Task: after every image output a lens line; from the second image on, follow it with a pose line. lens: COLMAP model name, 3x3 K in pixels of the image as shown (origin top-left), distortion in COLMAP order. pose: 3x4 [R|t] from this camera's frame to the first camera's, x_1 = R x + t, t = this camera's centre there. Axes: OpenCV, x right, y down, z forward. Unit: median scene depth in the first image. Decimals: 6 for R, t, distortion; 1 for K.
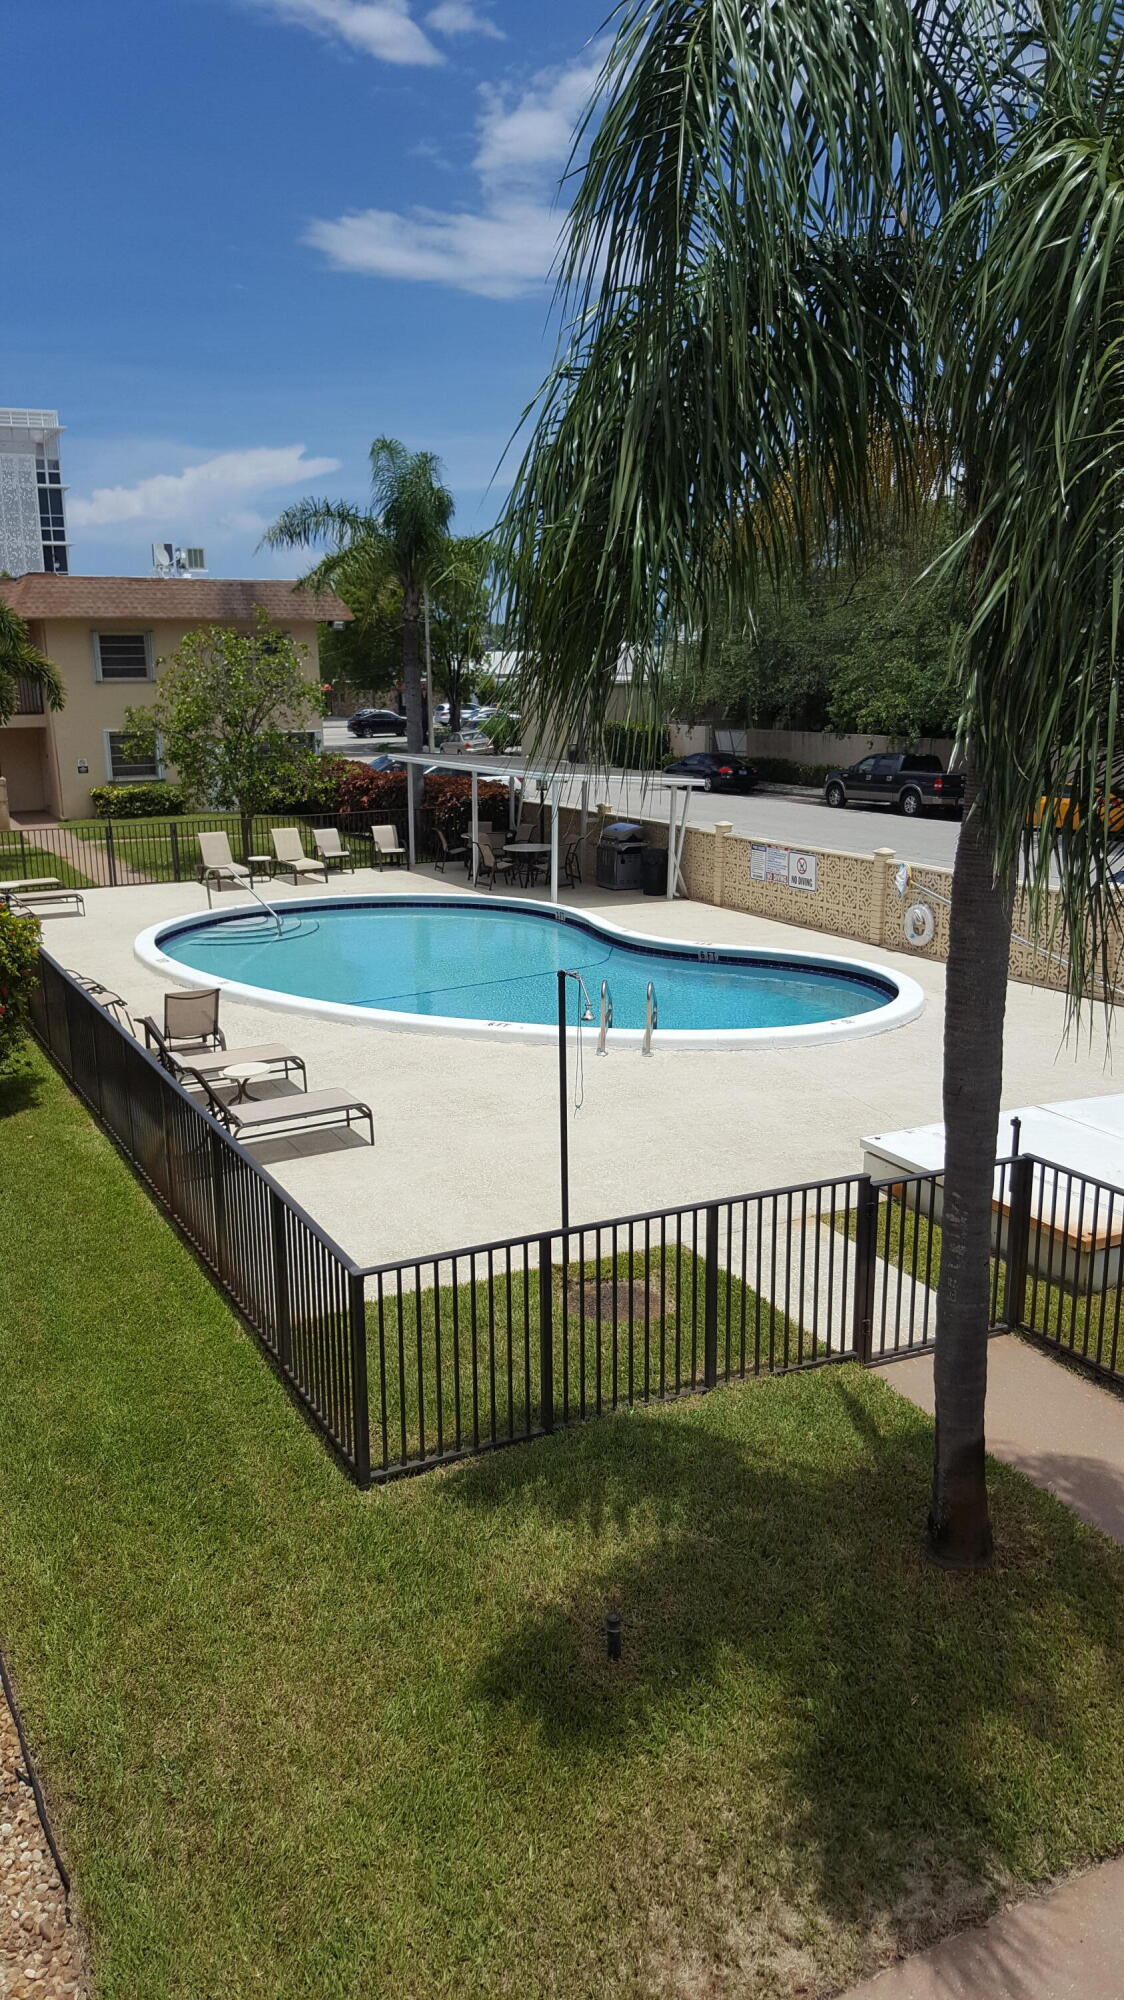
lens RADIAL K [[1495.7, 0, 510.7], [0, 1495.7, 1002.0], [0, 0, 1]] dist [0.118073, -0.247372]
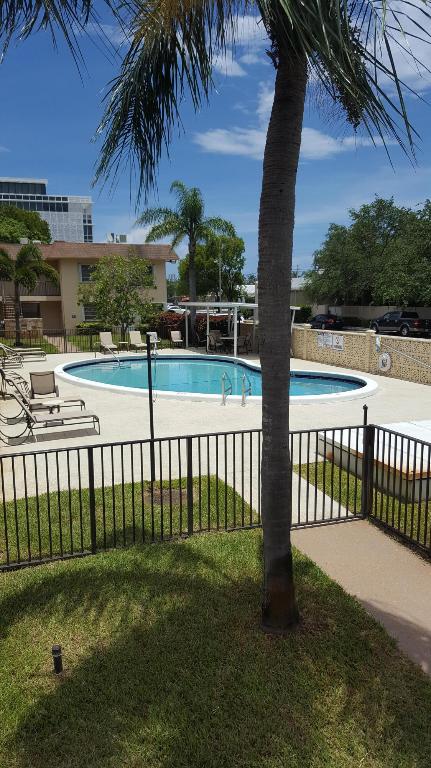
lens RADIAL K [[569.0, 0, 205.6], [0, 569.0, 387.8], [0, 0, 1]] dist [0.190403, -0.430309]
pose [[0.994384, 0.017732, -0.104341, 0.082091], [-0.024338, 0.997755, -0.062384, 0.041746], [0.103000, 0.064574, 0.992583, 0.097220]]
